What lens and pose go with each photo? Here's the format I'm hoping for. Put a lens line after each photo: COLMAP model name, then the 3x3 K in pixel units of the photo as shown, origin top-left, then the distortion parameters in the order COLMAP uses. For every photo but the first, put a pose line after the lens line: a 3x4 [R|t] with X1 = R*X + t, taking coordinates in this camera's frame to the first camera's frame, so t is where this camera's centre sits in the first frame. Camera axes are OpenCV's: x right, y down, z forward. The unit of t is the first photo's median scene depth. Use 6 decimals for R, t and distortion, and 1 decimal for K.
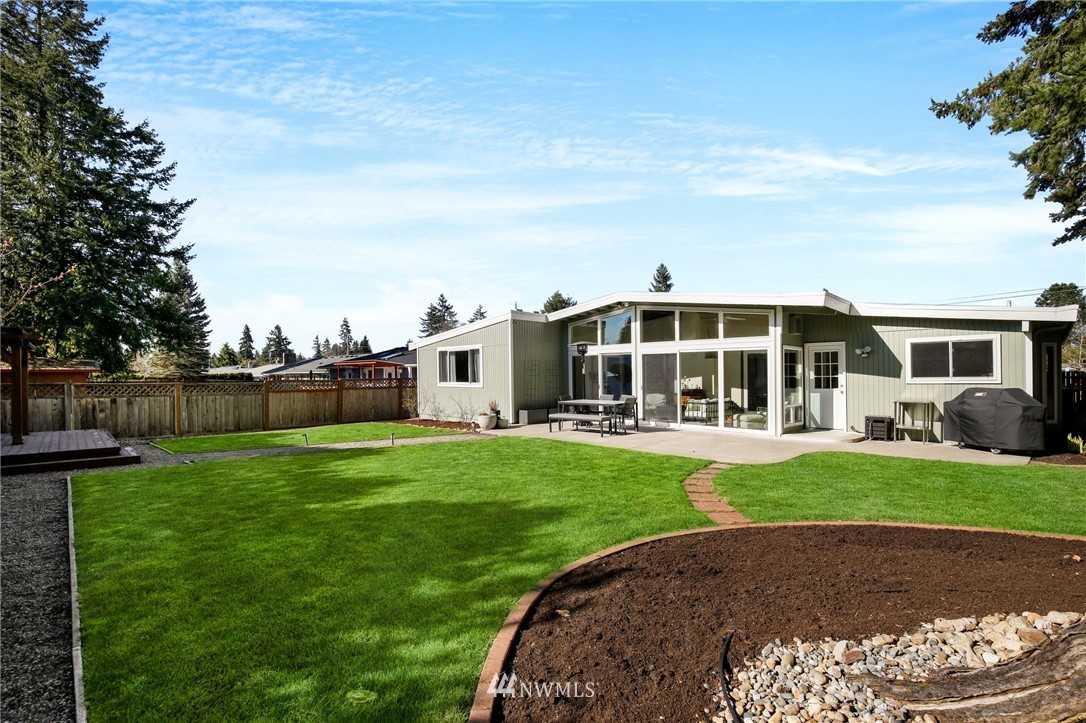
lens RADIAL K [[504.6, 0, 541.8], [0, 504.6, 372.7], [0, 0, 1]] dist [-0.029039, 0.003713]
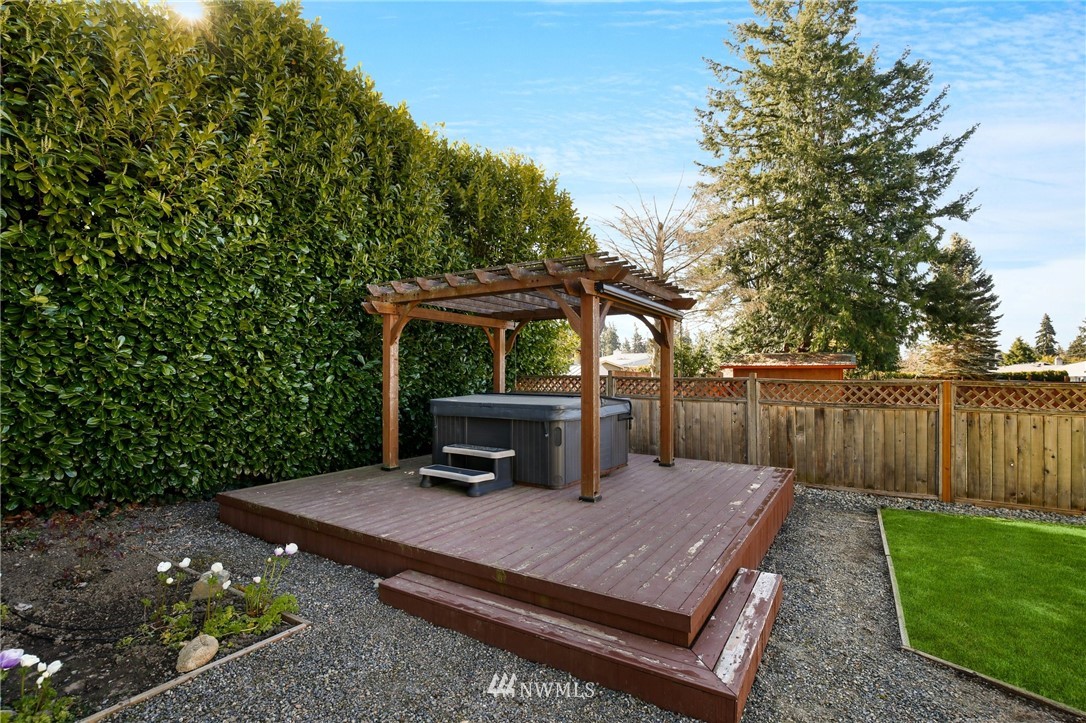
lens RADIAL K [[504.6, 0, 553.1], [0, 504.6, 378.5], [0, 0, 1]] dist [-0.029039, 0.003713]
pose [[0.251394, 0.009040, -0.967843, -0.169658], [0.000787, 0.999954, 0.009545, 0.006075], [0.967884, -0.003162, 0.251375, 0.238035]]
